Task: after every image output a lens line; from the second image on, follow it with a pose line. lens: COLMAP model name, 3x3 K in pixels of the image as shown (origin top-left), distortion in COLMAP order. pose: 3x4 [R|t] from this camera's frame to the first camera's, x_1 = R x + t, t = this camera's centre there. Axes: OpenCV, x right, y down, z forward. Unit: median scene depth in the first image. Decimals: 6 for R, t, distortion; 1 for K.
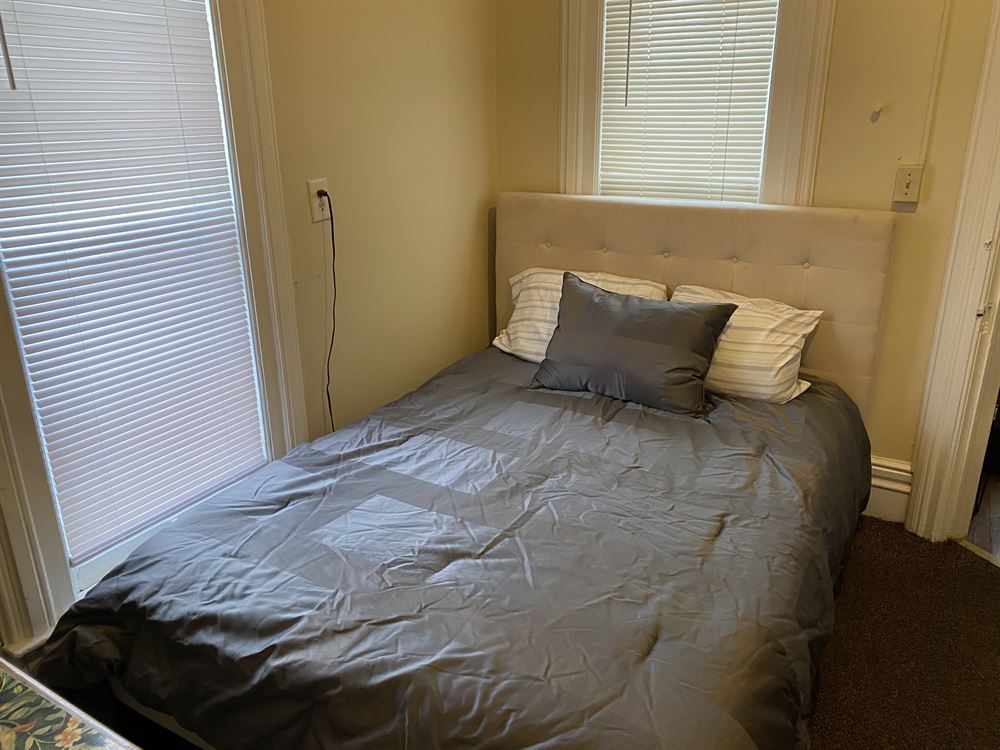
lens RADIAL K [[753.0, 0, 496.0], [0, 753.0, 369.3], [0, 0, 1]] dist [0.008149, 0.002080]
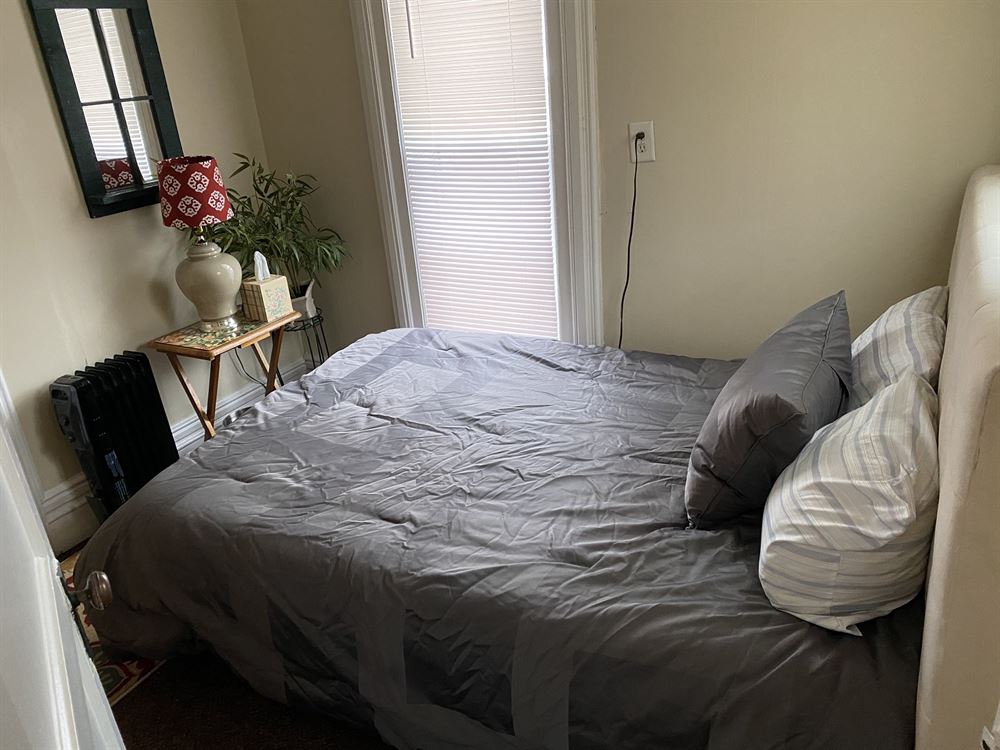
lens RADIAL K [[753.0, 0, 495.8], [0, 753.0, 378.8], [0, 0, 1]] dist [0.008149, 0.002080]
pose [[0.036074, 0.398889, -0.916289, 1.043933], [-0.265390, 0.887788, 0.376033, -0.330416], [0.963466, 0.229609, 0.137887, 0.880058]]
